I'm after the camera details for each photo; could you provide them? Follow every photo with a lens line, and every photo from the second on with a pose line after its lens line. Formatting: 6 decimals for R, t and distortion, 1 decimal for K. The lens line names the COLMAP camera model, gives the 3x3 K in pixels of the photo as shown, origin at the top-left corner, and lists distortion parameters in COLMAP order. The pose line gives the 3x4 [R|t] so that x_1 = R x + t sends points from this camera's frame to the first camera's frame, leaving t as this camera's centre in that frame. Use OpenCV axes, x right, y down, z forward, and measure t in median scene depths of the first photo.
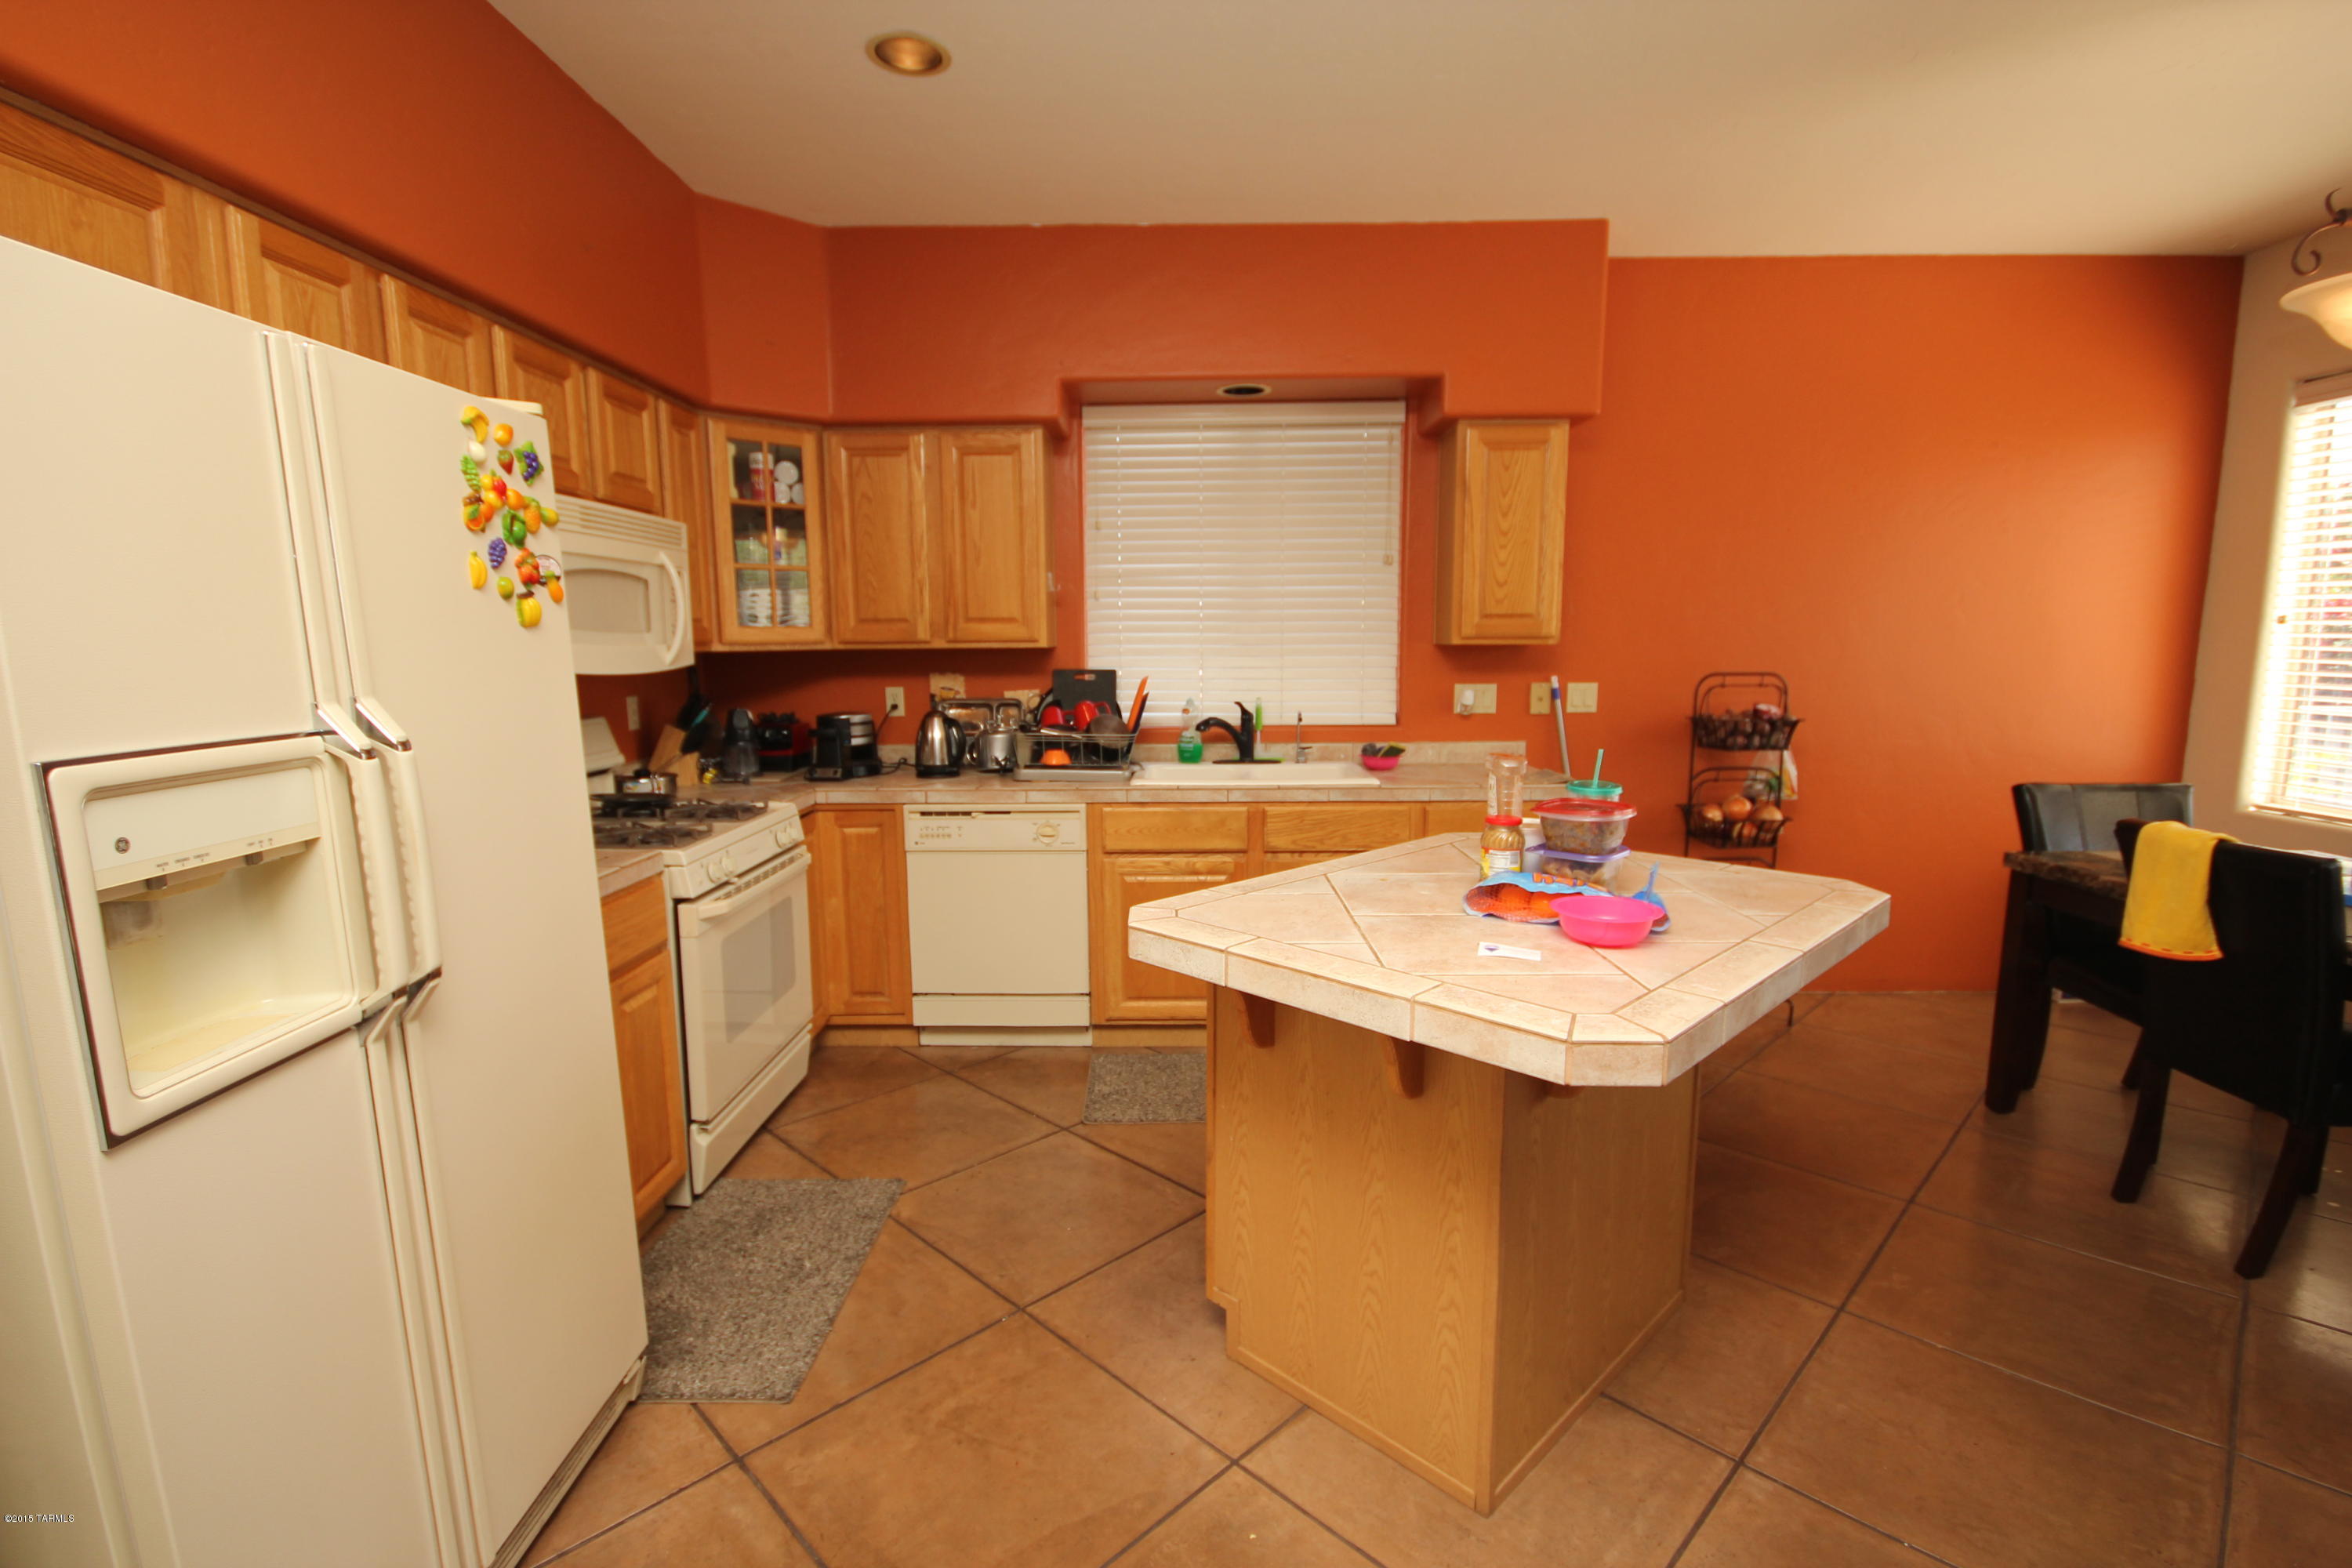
lens RADIAL K [[1055.8, 0, 1178.5], [0, 1055.8, 791.2], [0, 0, 1]] dist [-0.002413, -0.000646]
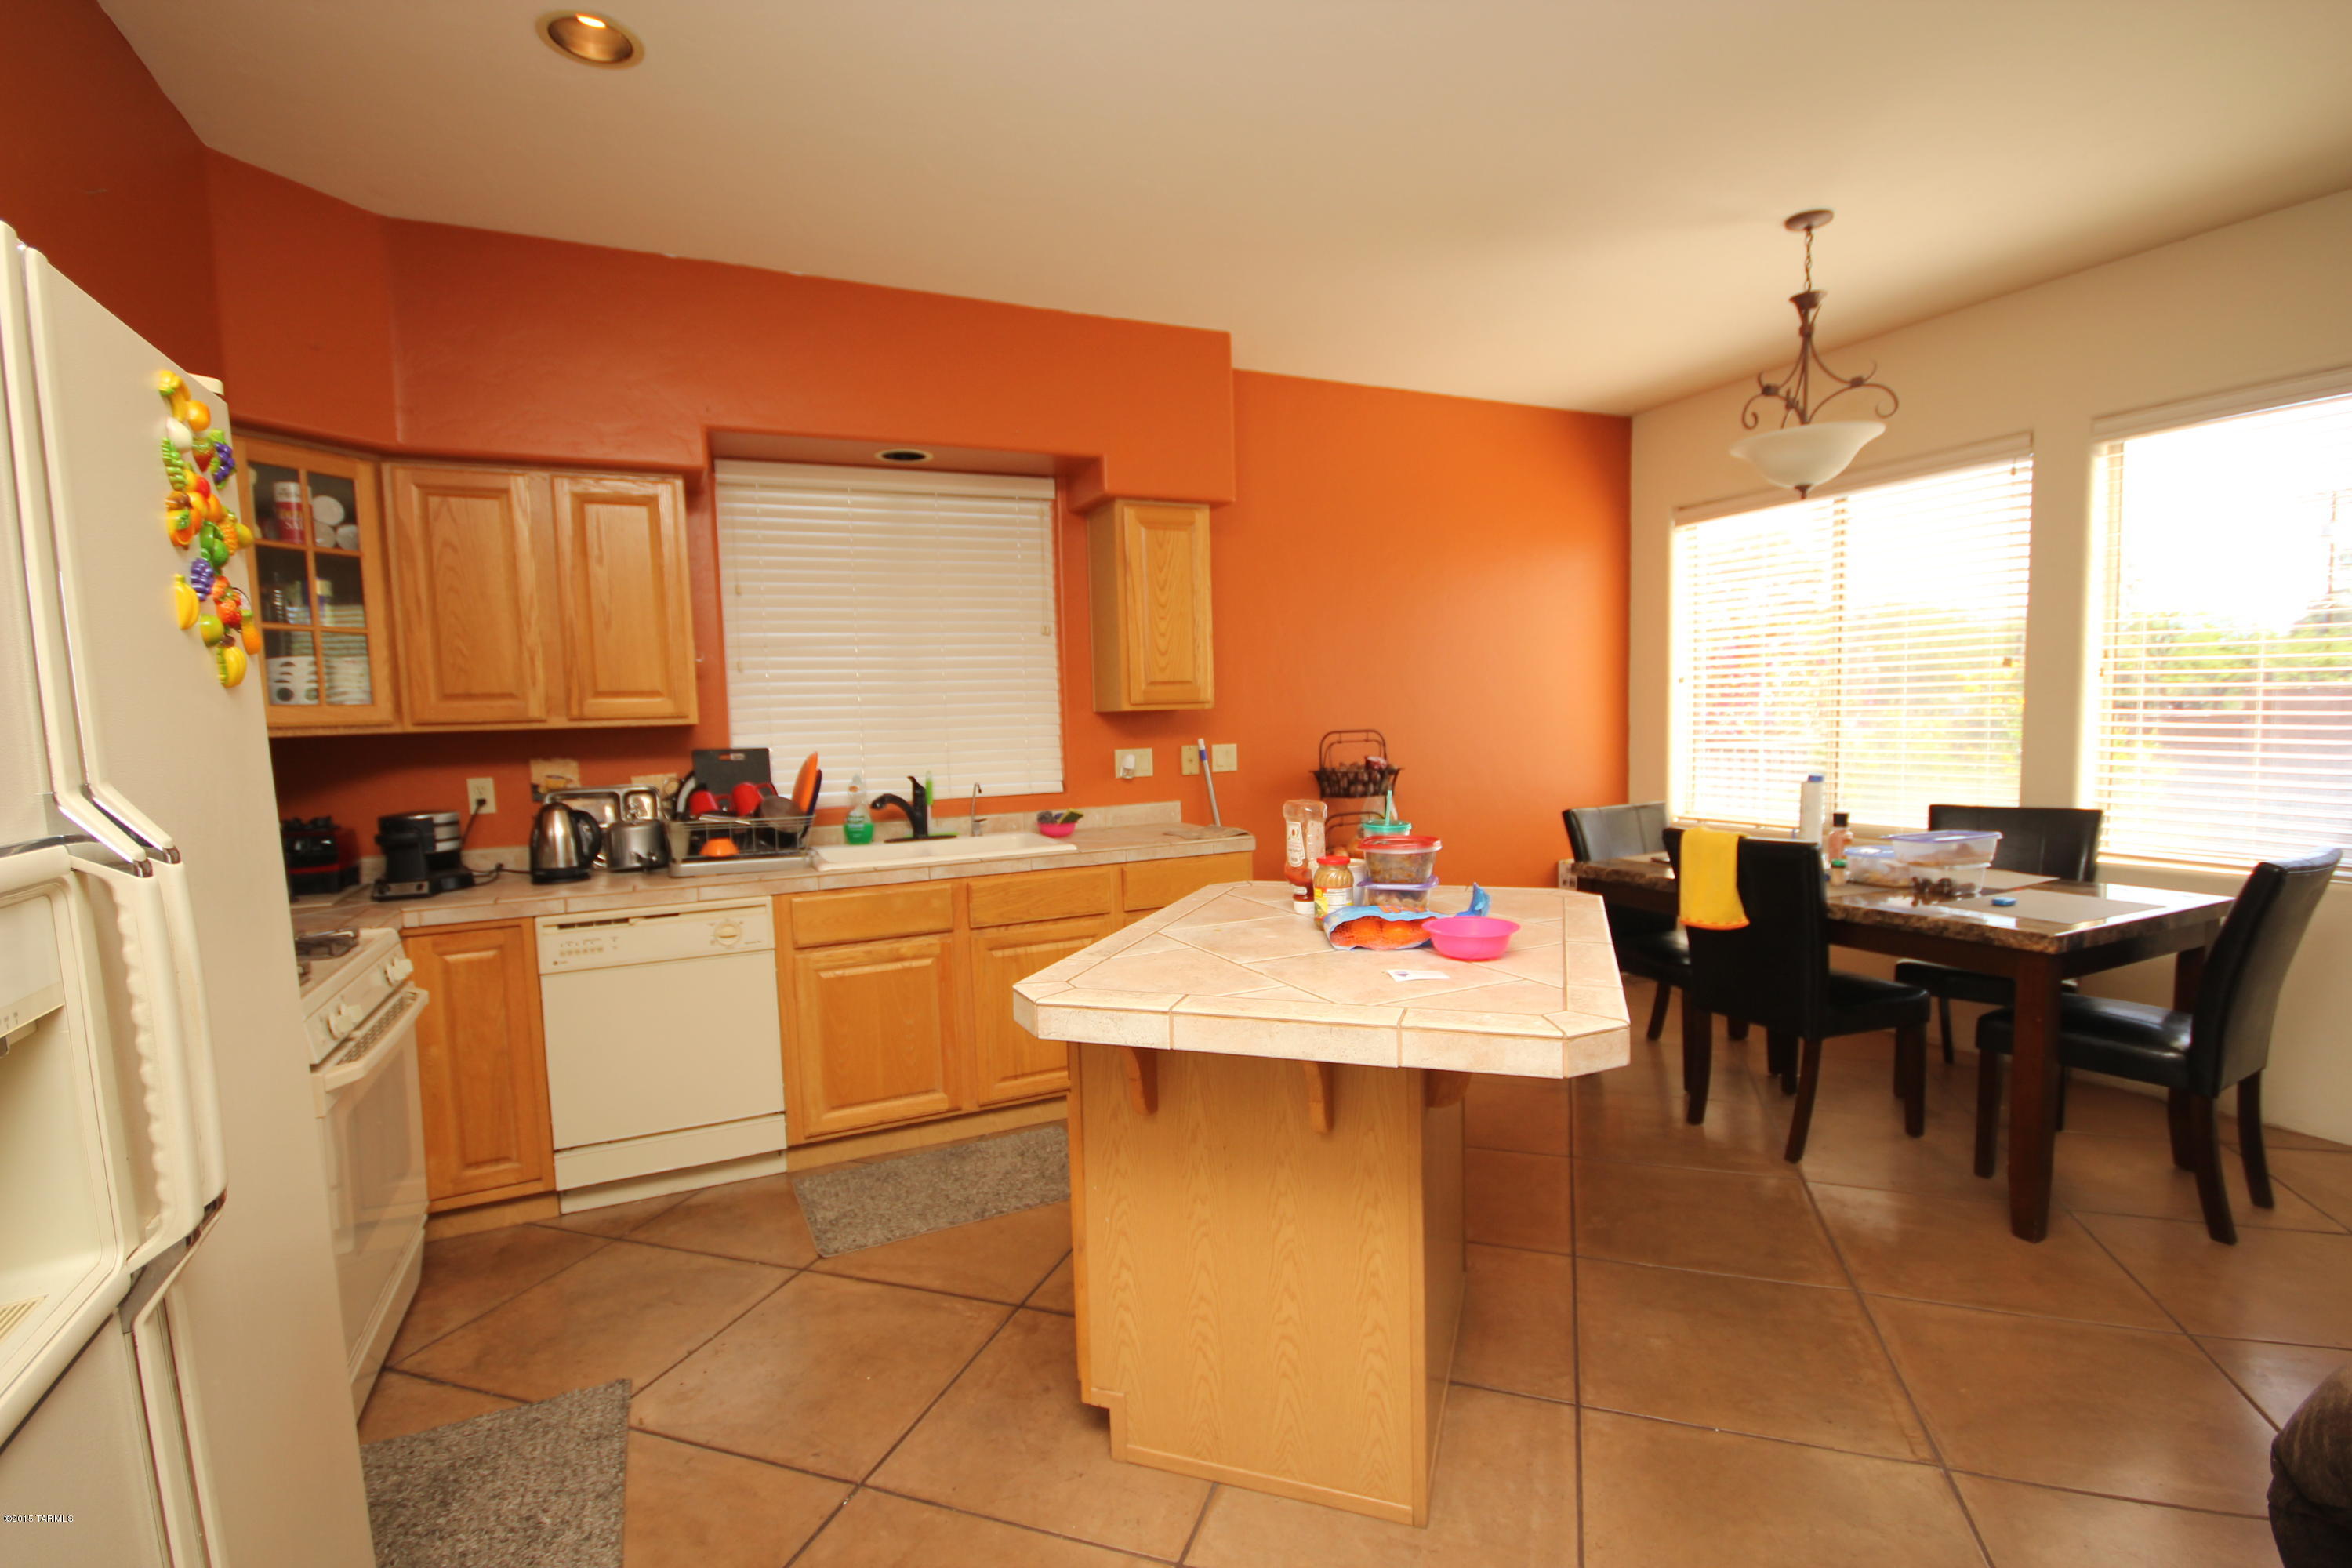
lens RADIAL K [[1055.8, 0, 1180.5], [0, 1055.8, 790.1], [0, 0, 1]] dist [-0.002413, -0.000646]
pose [[0.904343, -0.052190, 0.423603, -0.149782], [0.083570, 0.994937, -0.055832, 0.001850], [-0.418545, 0.085892, 0.904126, 0.046126]]
